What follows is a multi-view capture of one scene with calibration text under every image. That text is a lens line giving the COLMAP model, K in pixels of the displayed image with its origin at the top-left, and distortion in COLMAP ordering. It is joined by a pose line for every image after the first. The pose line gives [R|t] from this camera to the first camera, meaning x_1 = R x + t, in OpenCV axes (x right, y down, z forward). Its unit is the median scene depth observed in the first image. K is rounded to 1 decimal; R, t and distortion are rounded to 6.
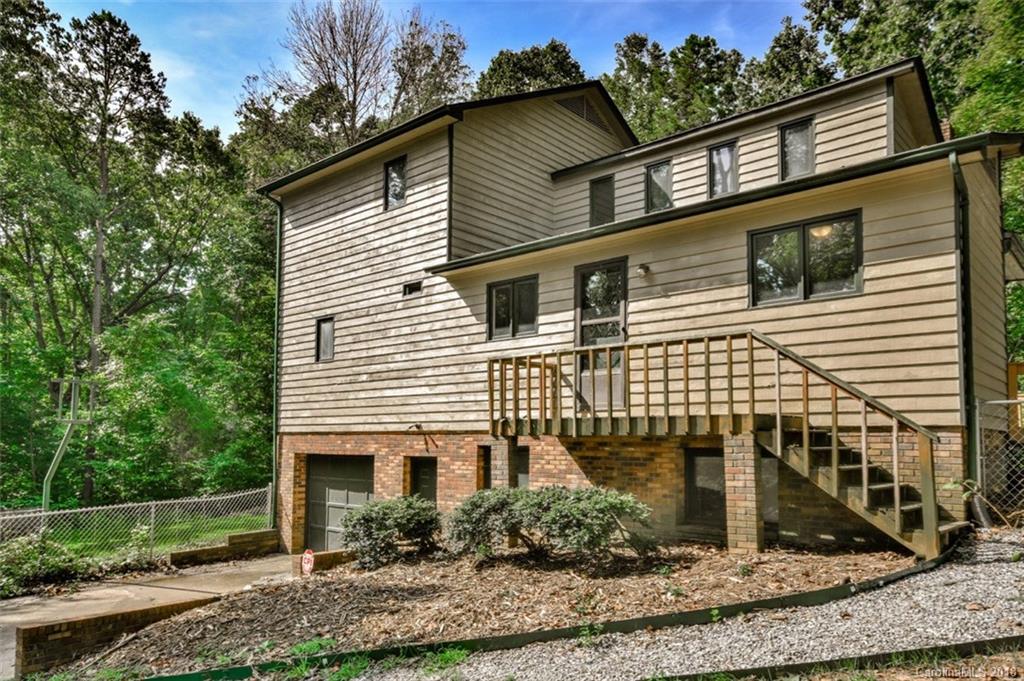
lens RADIAL K [[709.8, 0, 511.8], [0, 709.8, 404.3], [0, 0, 1]] dist [-0.001079, -0.000903]
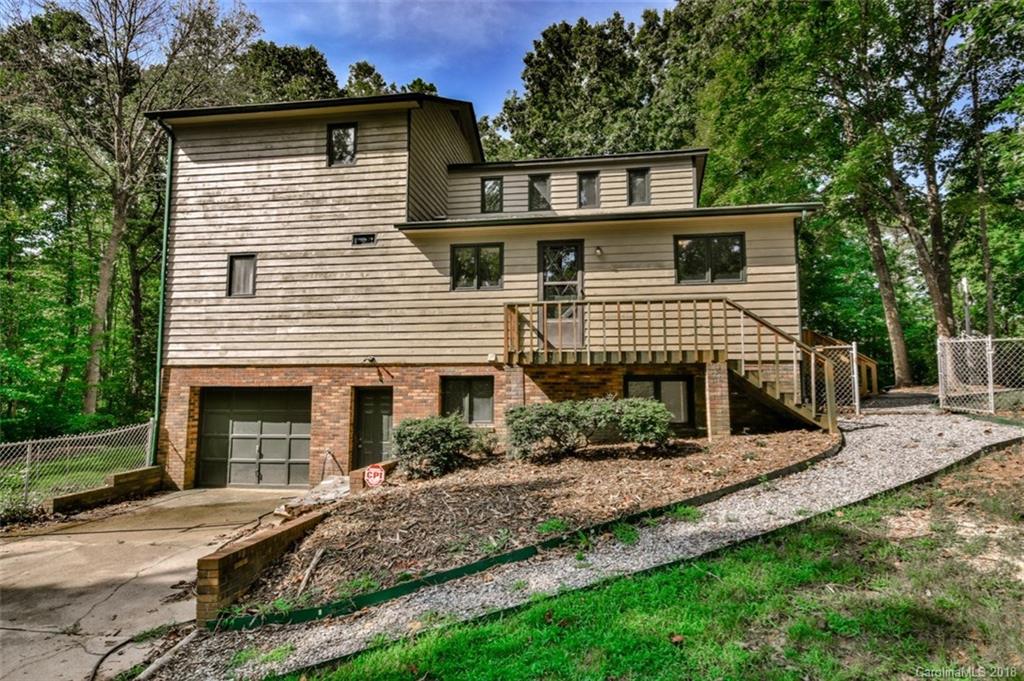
lens RADIAL K [[552.1, 0, 512.0], [0, 552.1, 340.5], [0, 0, 1]] dist [0.004077, 0.001321]
pose [[0.832009, 0.042711, 0.553115, -0.442287], [-0.023159, 0.998837, -0.042293, 0.033197], [-0.554278, 0.022379, 0.832030, 0.134863]]
